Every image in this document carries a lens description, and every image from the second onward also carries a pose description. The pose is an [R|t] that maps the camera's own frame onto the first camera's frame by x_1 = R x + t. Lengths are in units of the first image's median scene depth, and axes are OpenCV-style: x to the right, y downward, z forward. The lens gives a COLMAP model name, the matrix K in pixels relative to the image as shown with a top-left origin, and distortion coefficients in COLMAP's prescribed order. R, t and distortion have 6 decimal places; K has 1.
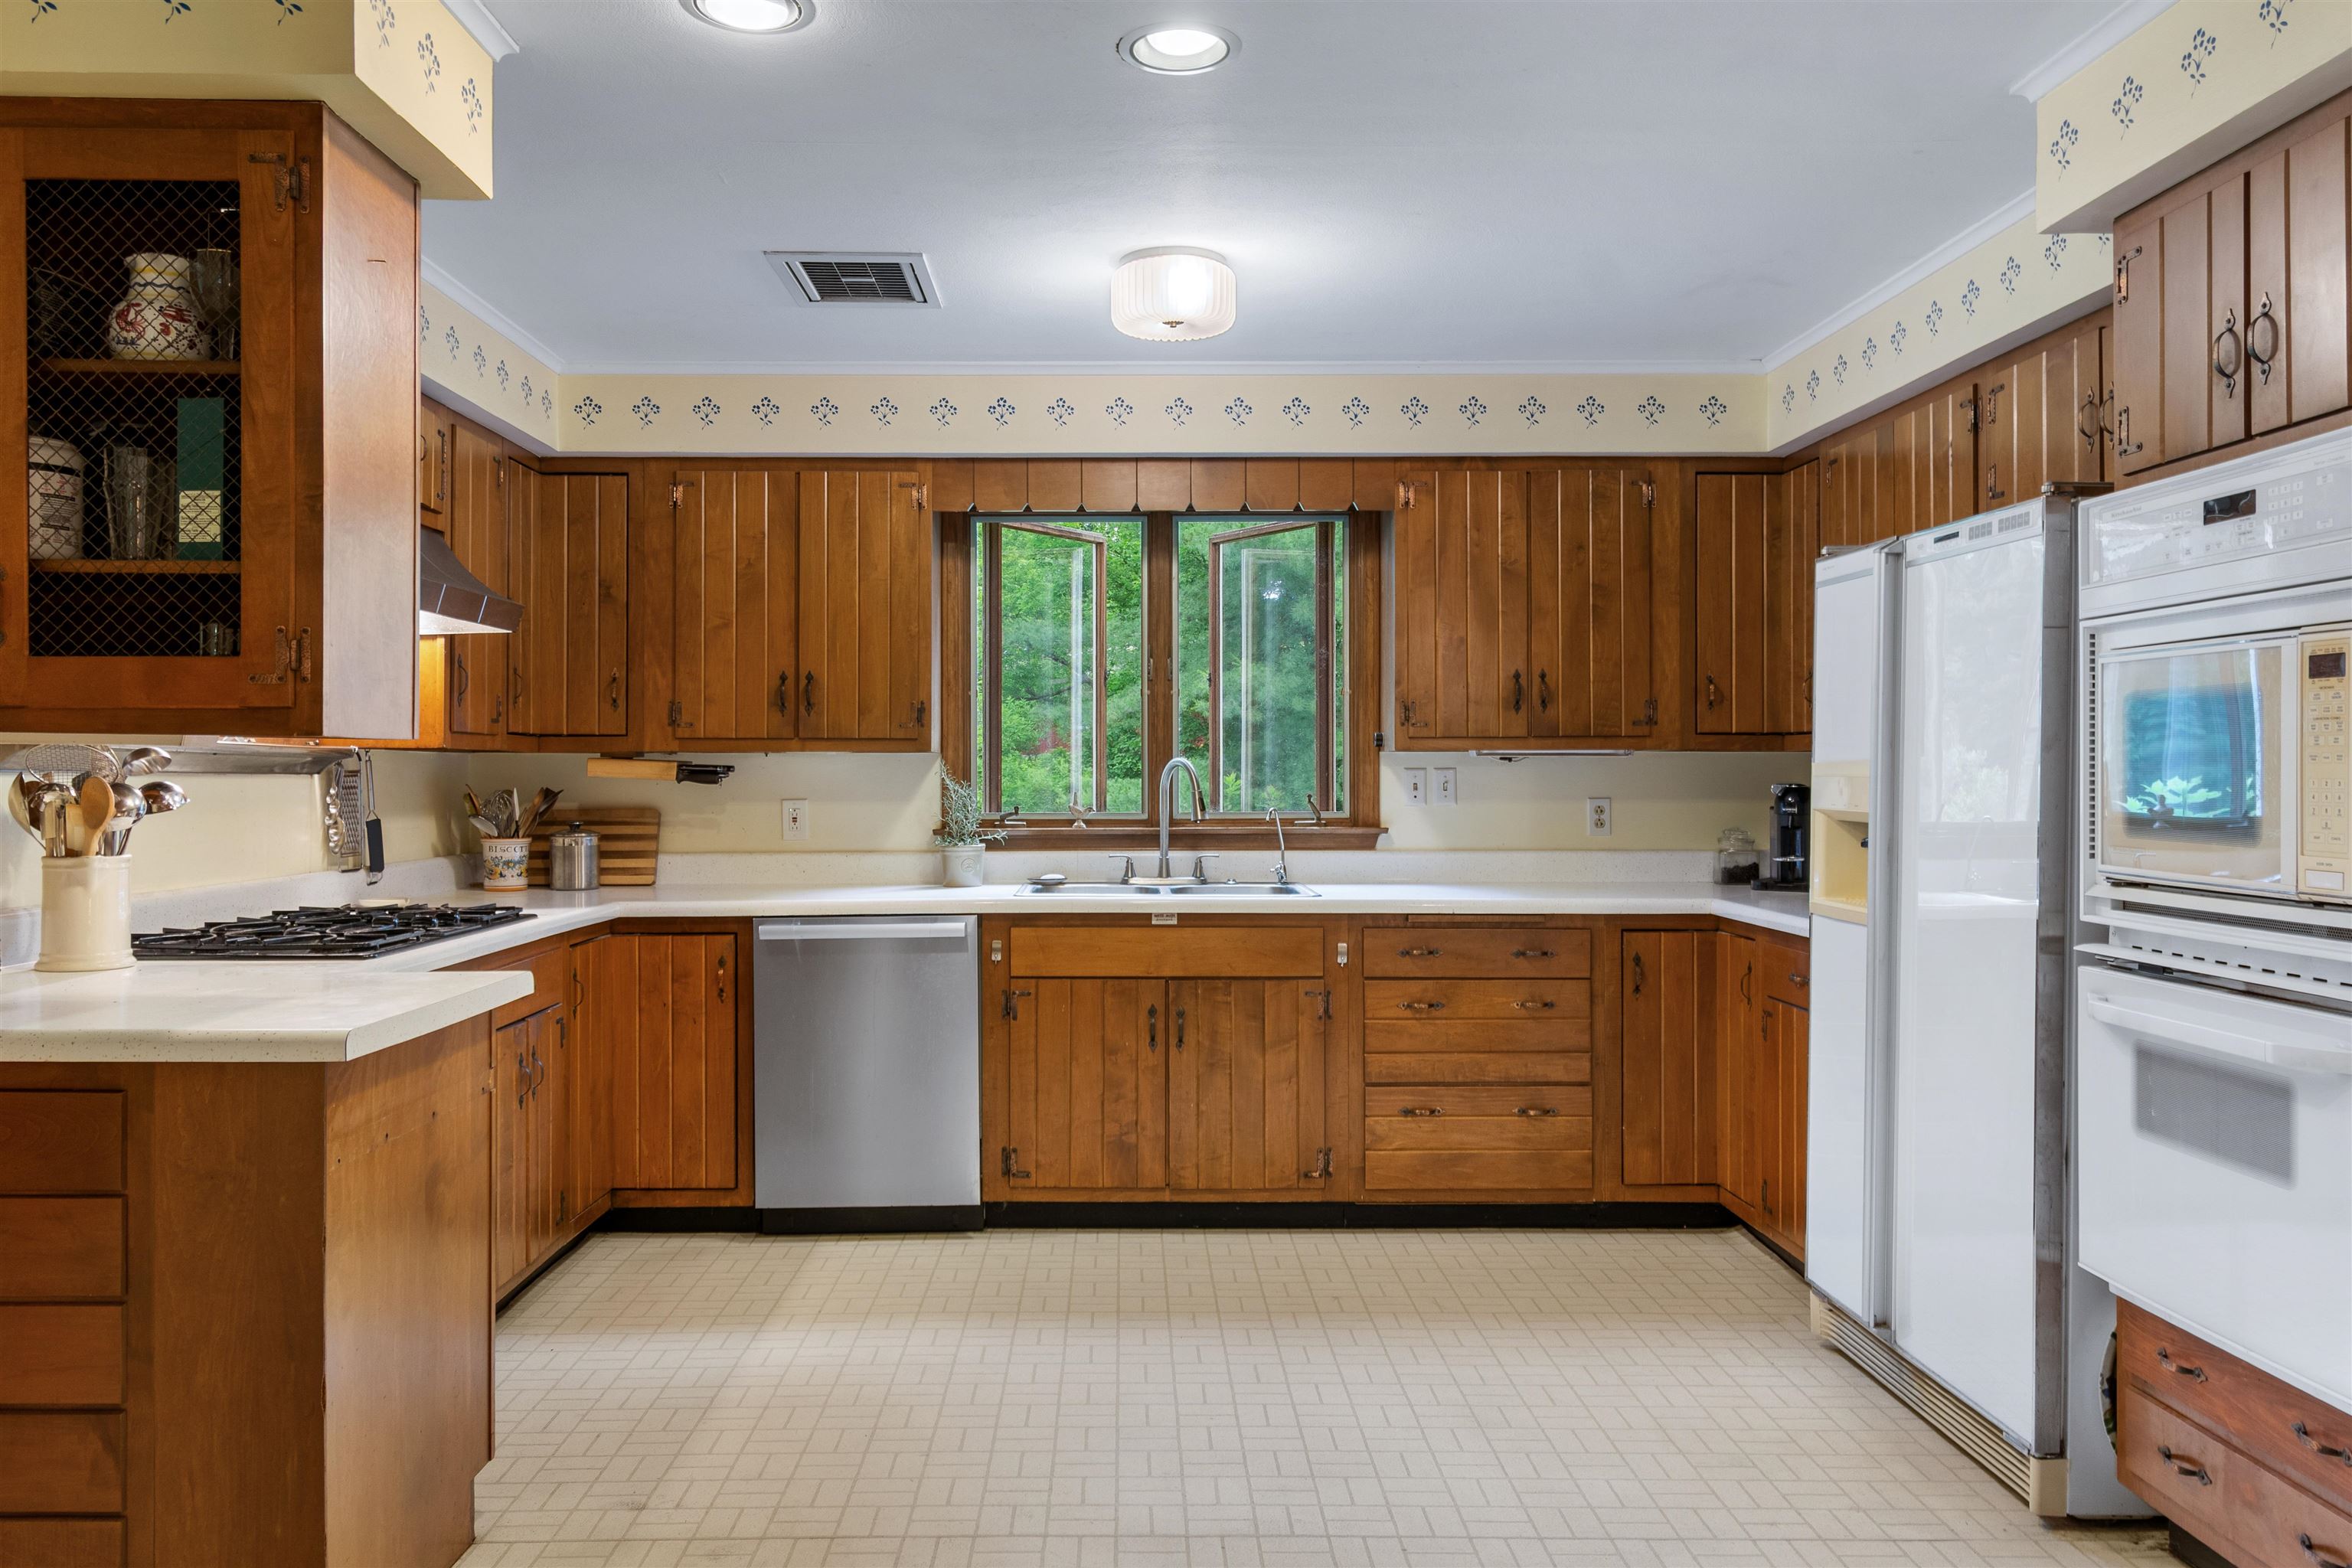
lens RADIAL K [[1742.7, 0, 1176.0], [0, 1742.7, 784.0], [0, 0, 1]] dist [-0.004020, 0.000568]
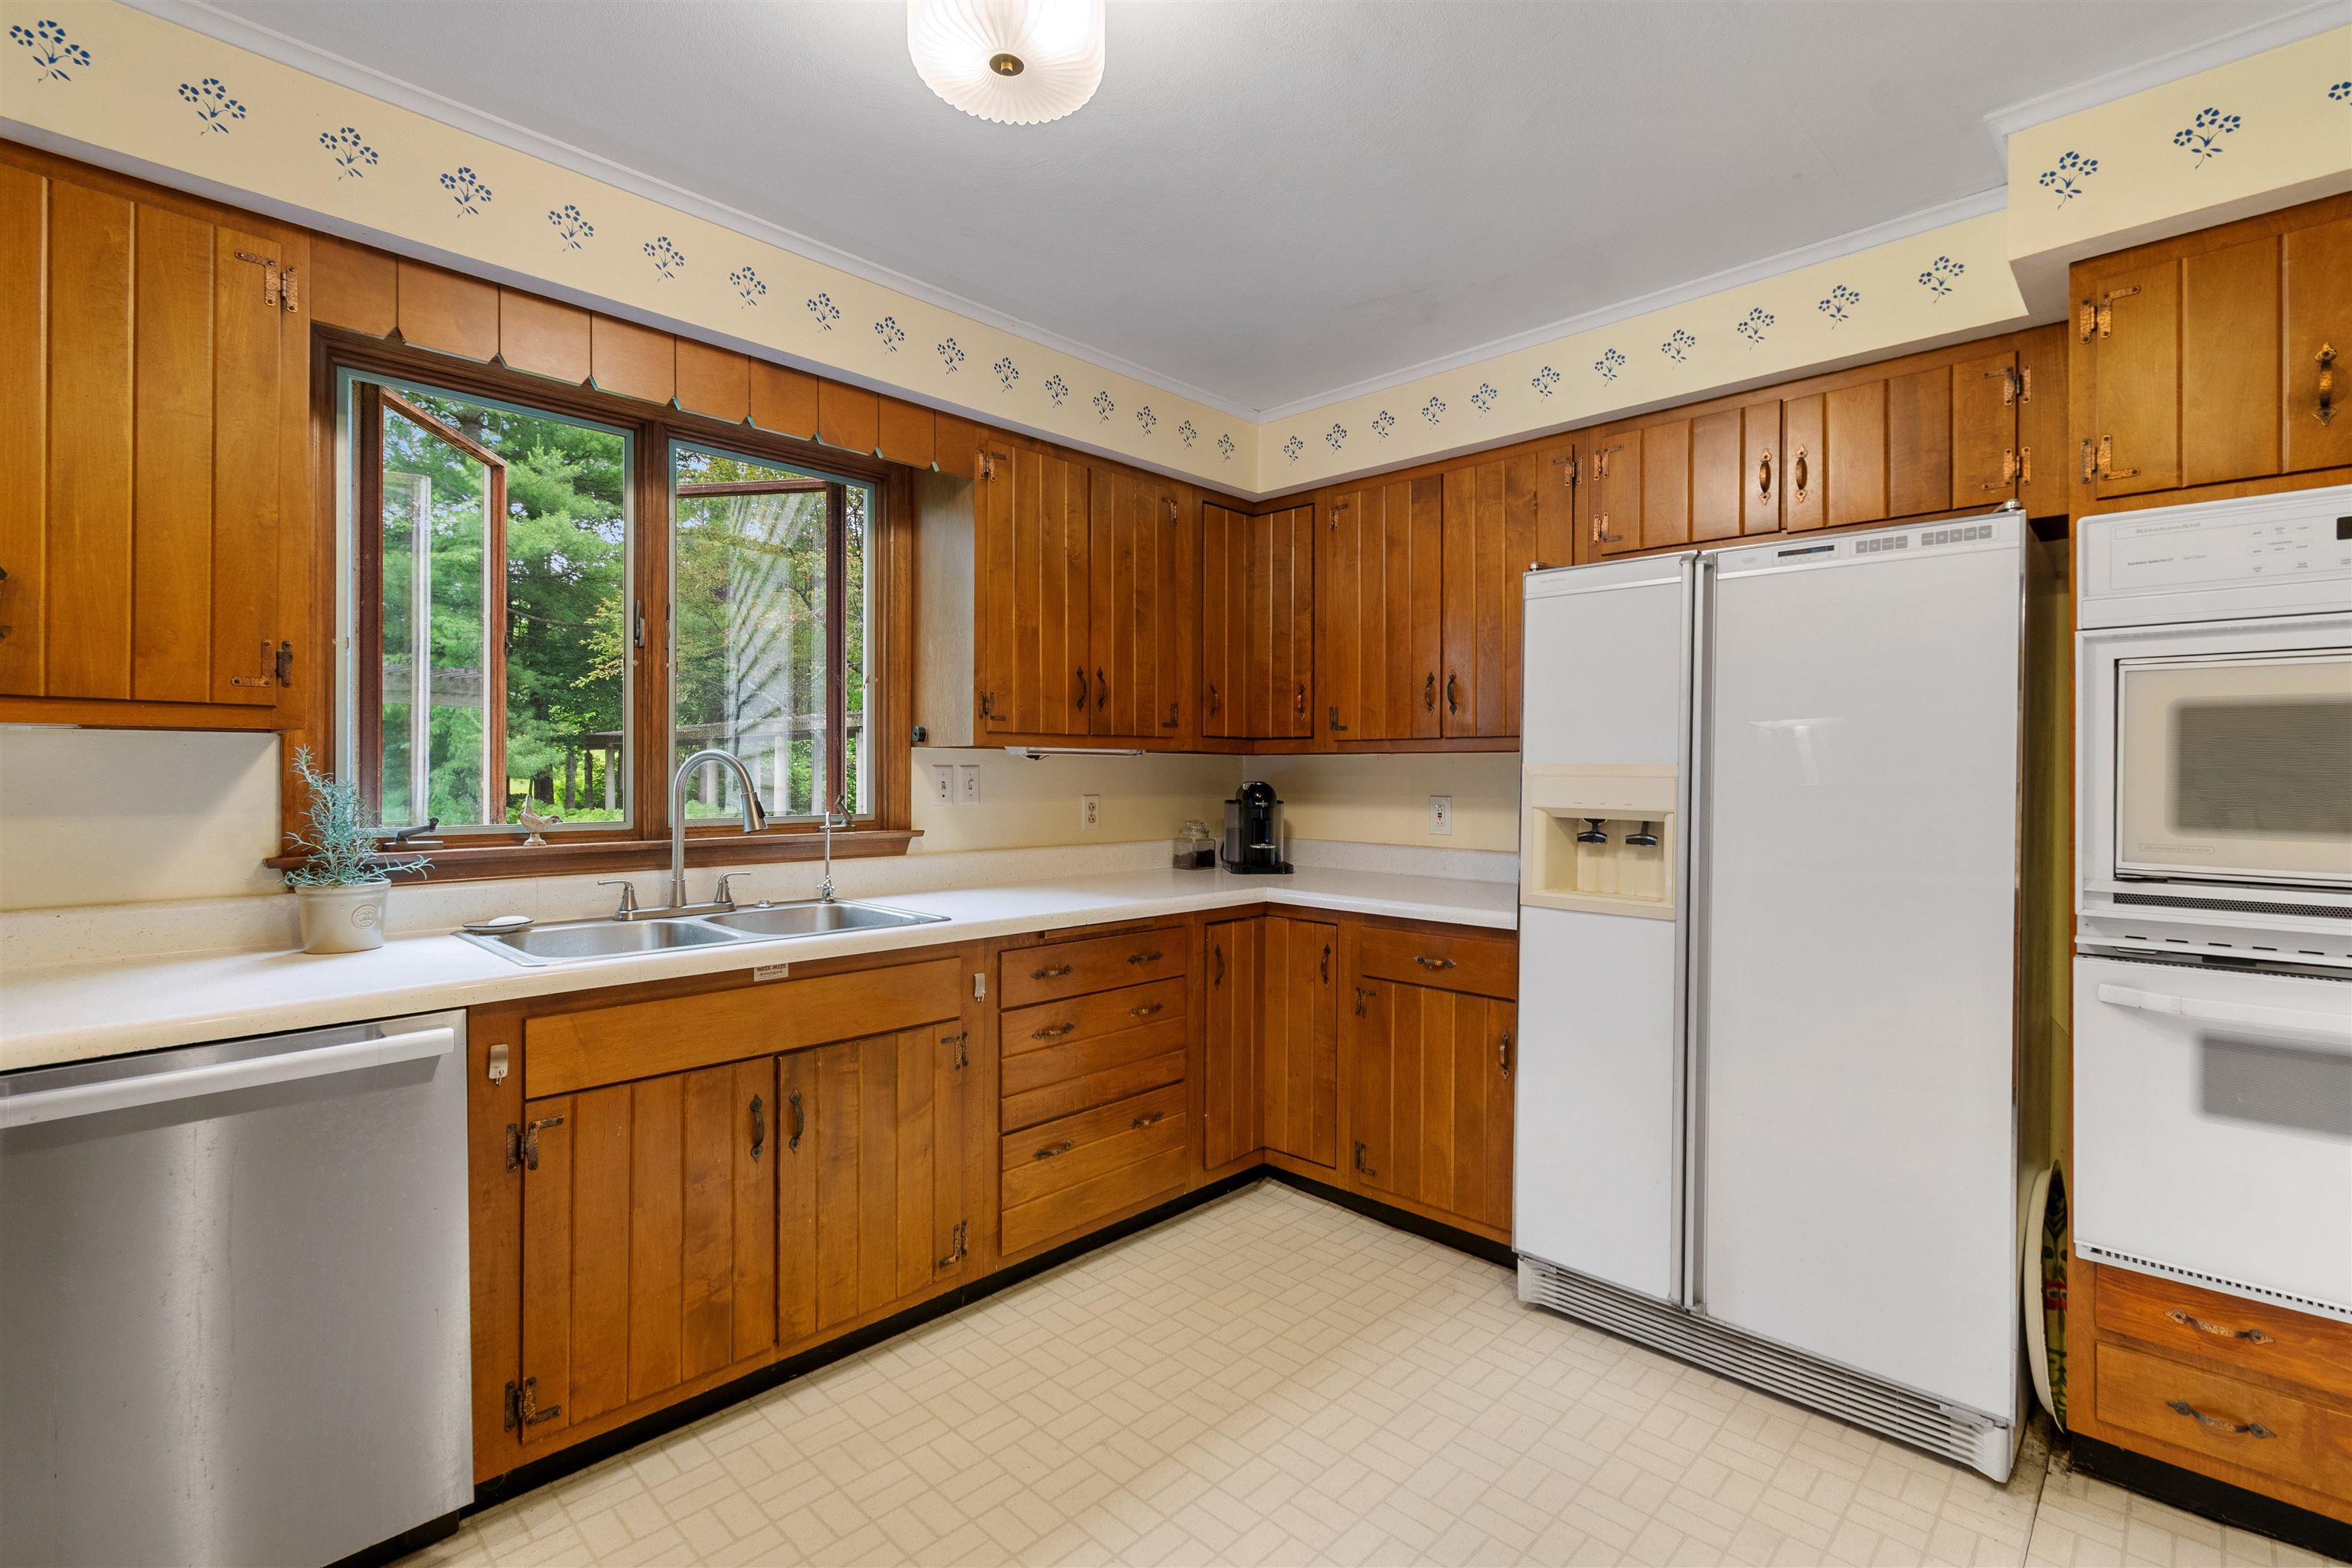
lens RADIAL K [[1047.4, 0, 1205.6], [0, 1047.4, 775.7], [0, 0, 1]] dist [0.000089, -0.000309]
pose [[0.707107, 0.001766, 0.707105, -0.183728], [-0.000209, 0.999997, -0.002289, -0.002624], [-0.707107, 0.001471, 0.707105, 0.562733]]
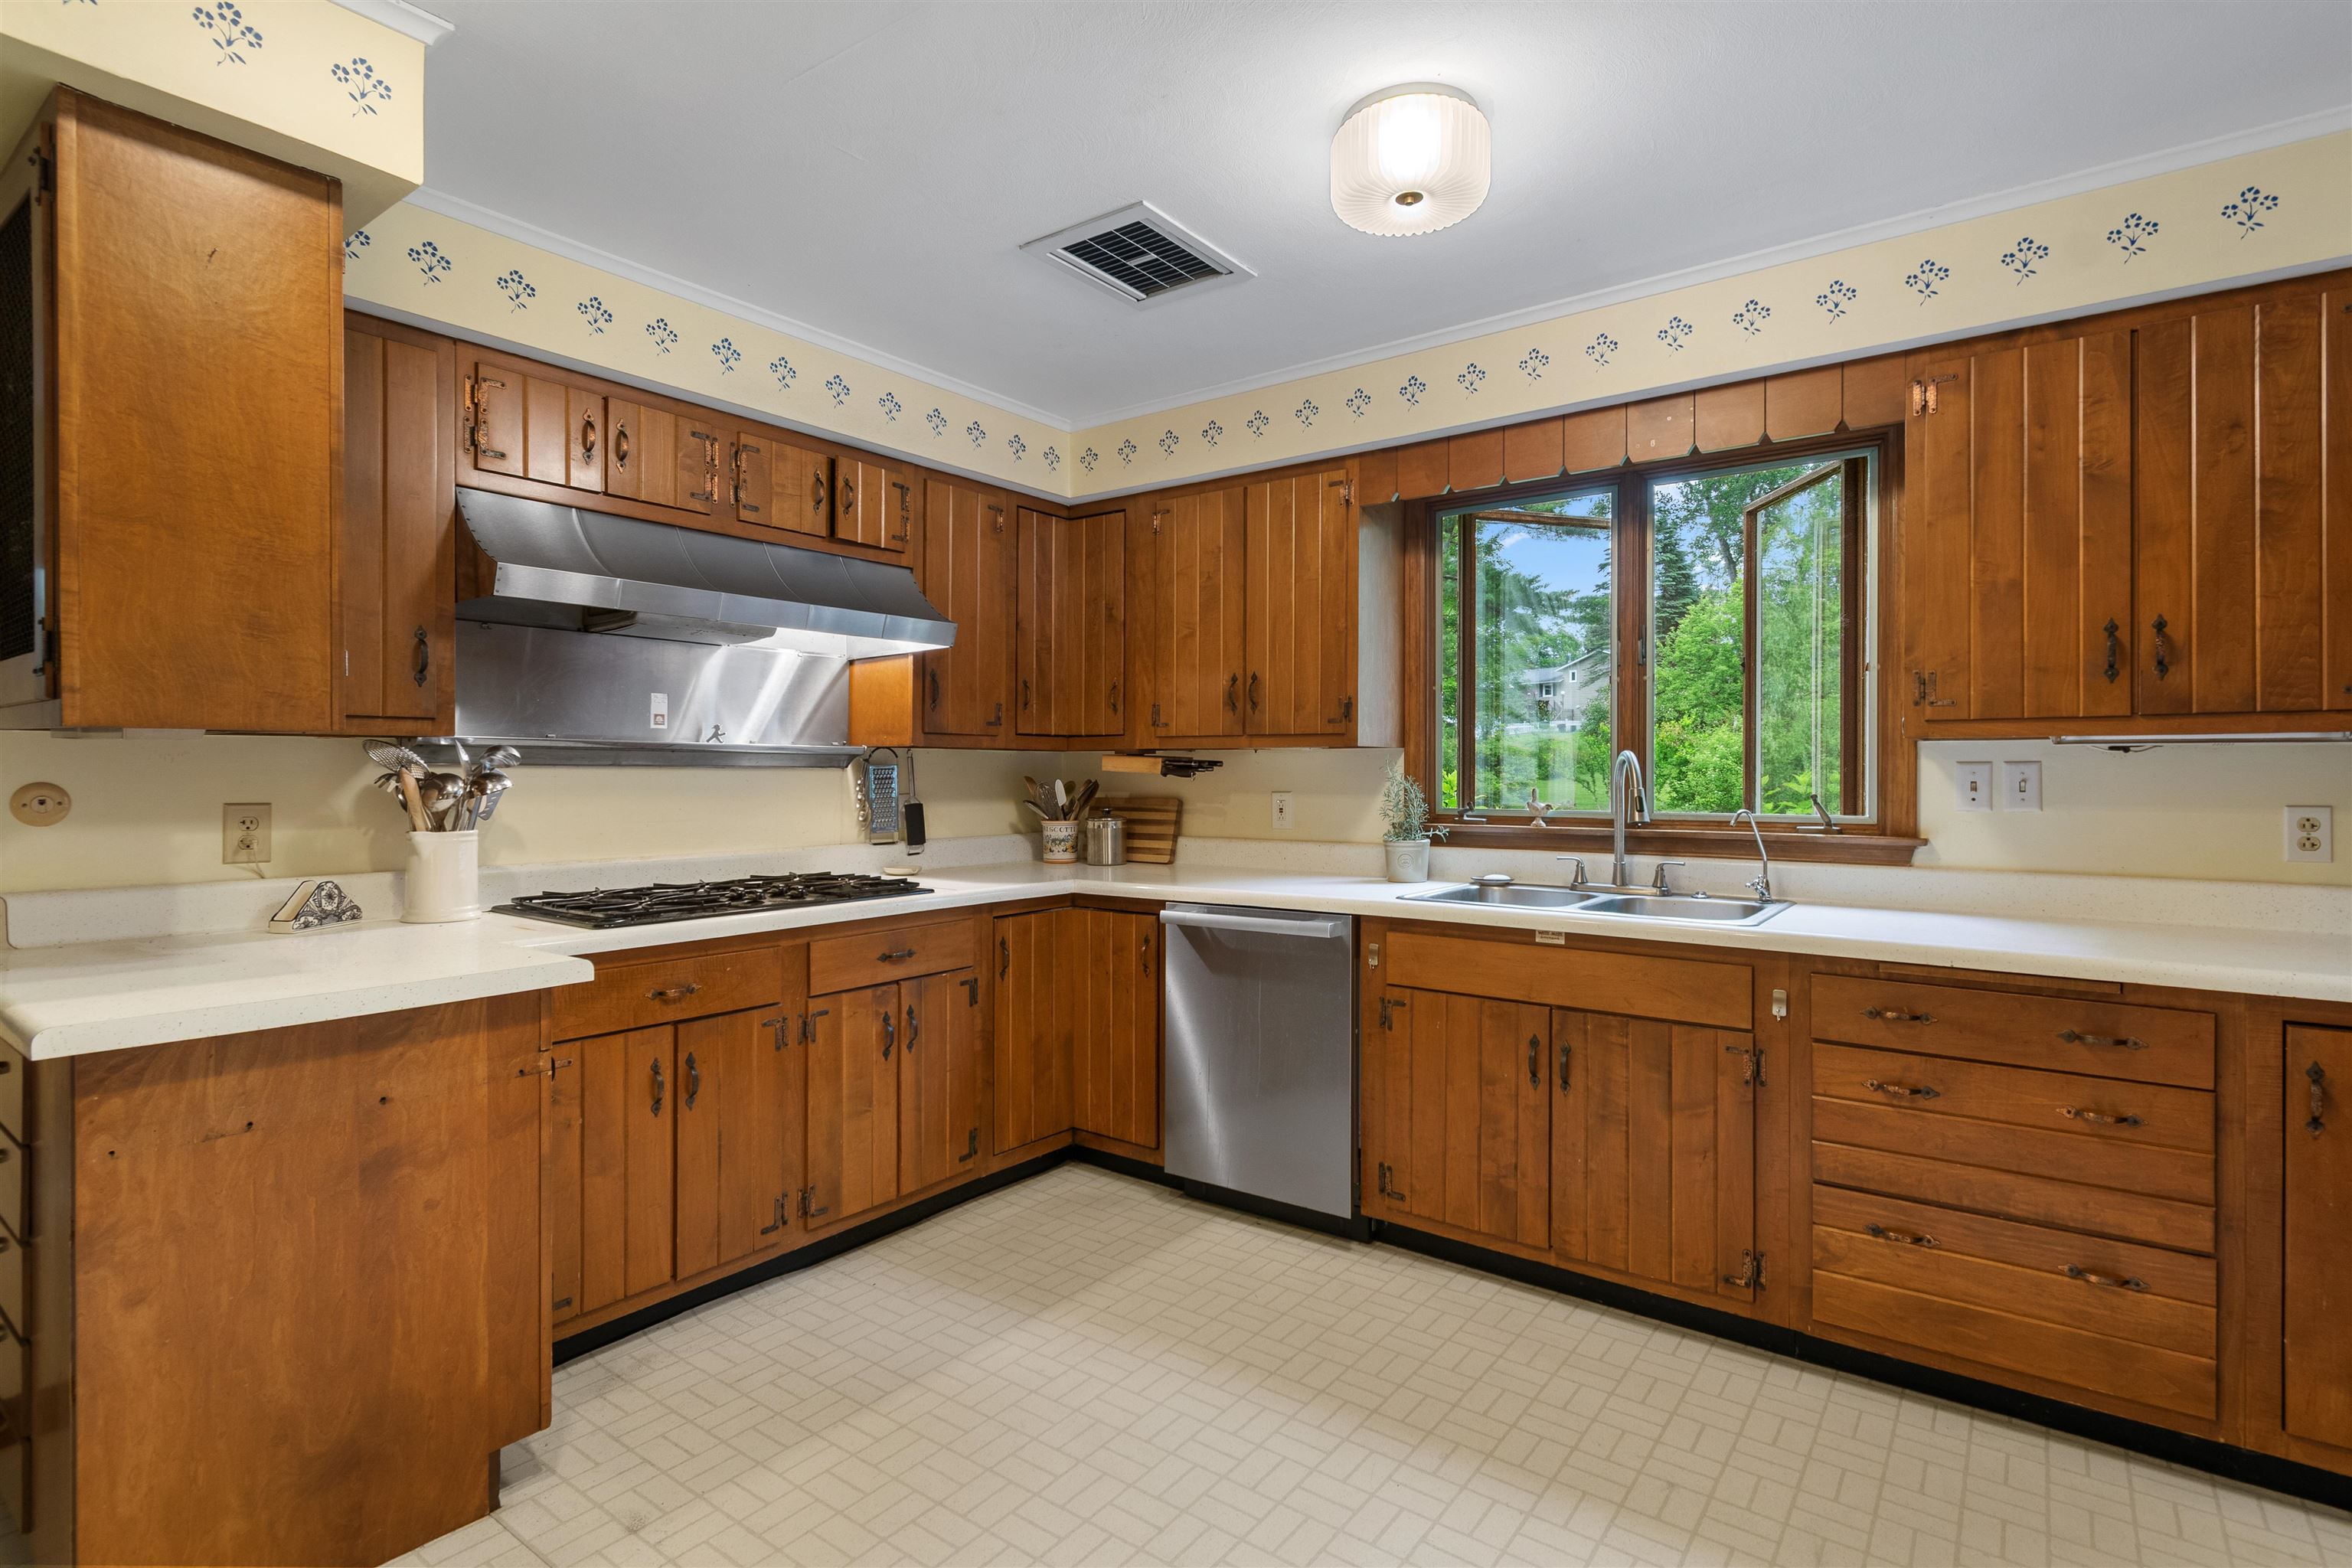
lens RADIAL K [[1153.6, 0, 1185.6], [0, 1153.6, 778.2], [0, 0, 1]] dist [-0.001346, -0.001738]
pose [[0.782925, 0.006285, -0.622084, 0.204280], [-0.005898, 0.999979, 0.002680, -0.001506], [0.622088, 0.001571, 0.782946, 0.438081]]
